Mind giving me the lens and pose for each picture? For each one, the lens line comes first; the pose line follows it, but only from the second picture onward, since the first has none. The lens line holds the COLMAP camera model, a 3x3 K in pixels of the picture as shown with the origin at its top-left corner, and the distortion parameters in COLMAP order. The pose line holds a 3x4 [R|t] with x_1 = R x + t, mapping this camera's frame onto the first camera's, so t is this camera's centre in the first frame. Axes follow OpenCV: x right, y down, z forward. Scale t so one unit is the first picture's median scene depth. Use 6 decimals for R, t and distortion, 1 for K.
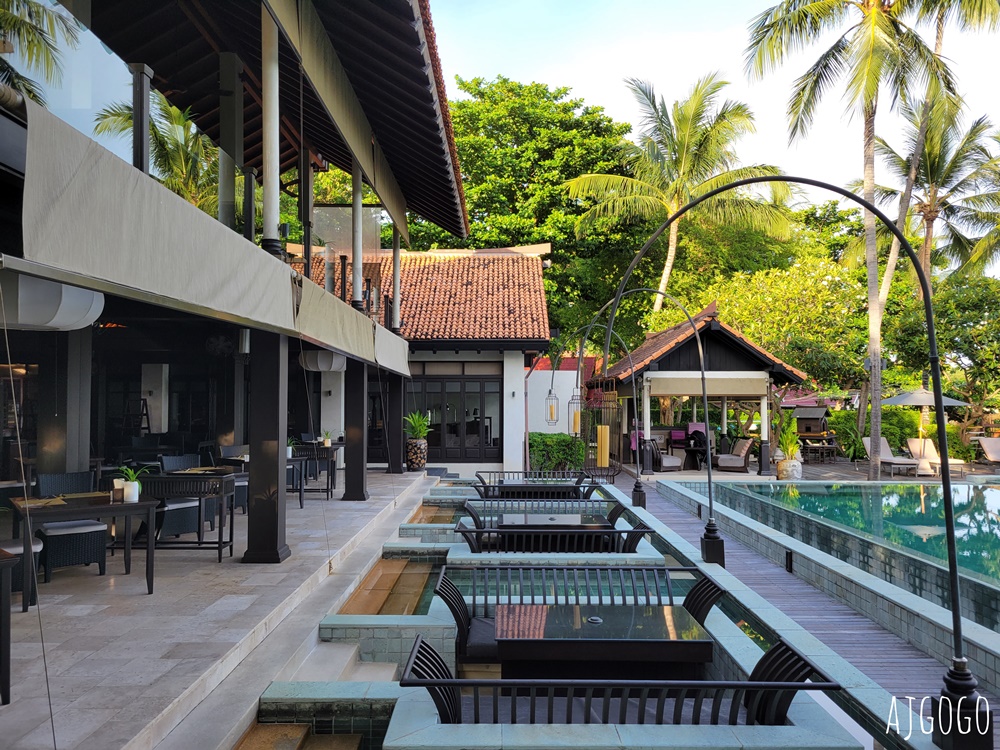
lens RADIAL K [[752.1, 0, 500.0], [0, 752.1, 375.0], [0, 0, 1]] dist [0.043753, -0.013917]
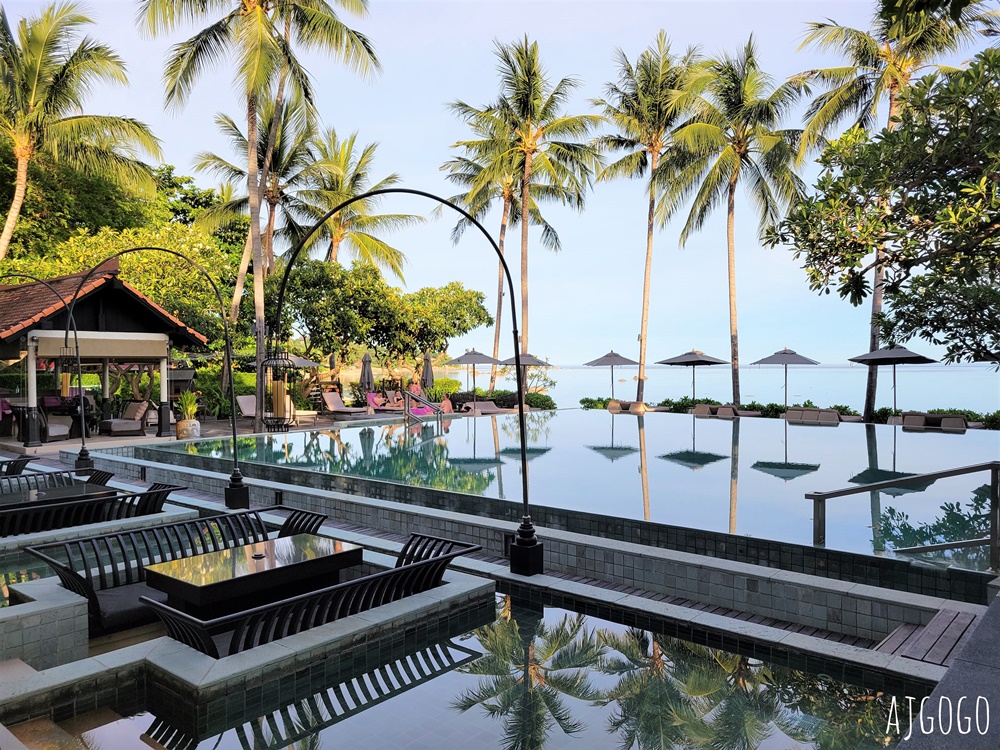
lens RADIAL K [[752.1, 0, 500.0], [0, 752.1, 375.0], [0, 0, 1]] dist [0.043753, -0.013917]
pose [[0.644790, -0.014185, 0.764229, -0.113771], [-0.022595, 0.999037, 0.037606, 0.001738], [-0.764026, -0.041515, 0.643848, 0.003882]]
